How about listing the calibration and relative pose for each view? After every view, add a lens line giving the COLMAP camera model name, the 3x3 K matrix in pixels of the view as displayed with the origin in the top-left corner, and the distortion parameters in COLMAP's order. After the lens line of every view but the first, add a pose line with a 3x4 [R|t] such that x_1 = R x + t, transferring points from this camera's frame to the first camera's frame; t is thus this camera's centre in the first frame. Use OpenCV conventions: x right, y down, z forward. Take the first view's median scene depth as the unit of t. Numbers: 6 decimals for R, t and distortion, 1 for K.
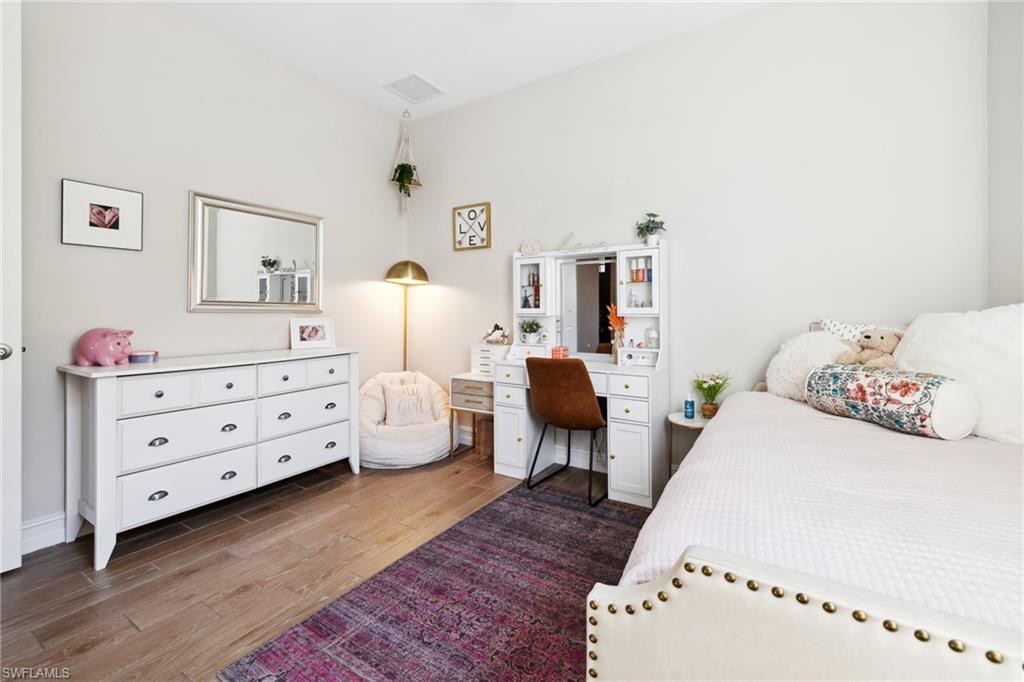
lens RADIAL K [[438.8, 0, 509.1], [0, 438.8, 322.6], [0, 0, 1]] dist [0.000969, 0.000235]
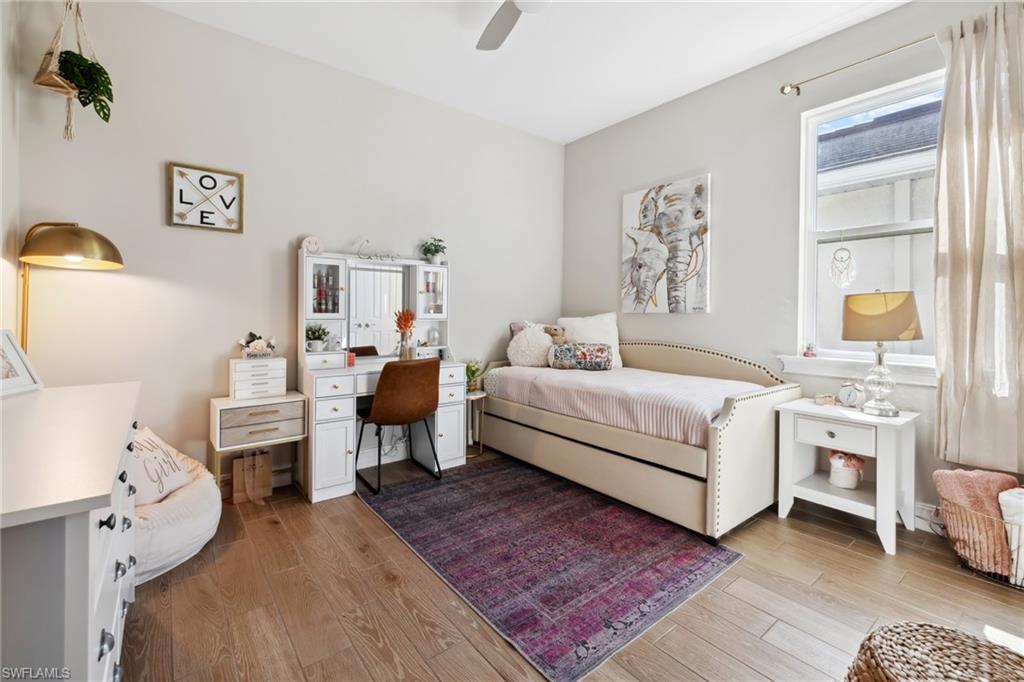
lens RADIAL K [[433.9, 0, 510.0], [0, 433.9, 334.1], [0, 0, 1]] dist [0.005699, 0.000761]
pose [[0.338000, -0.040182, 0.940288, -0.852861], [0.021072, 0.999161, 0.035123, -0.015590], [-0.940910, 0.007942, 0.338563, 0.418095]]
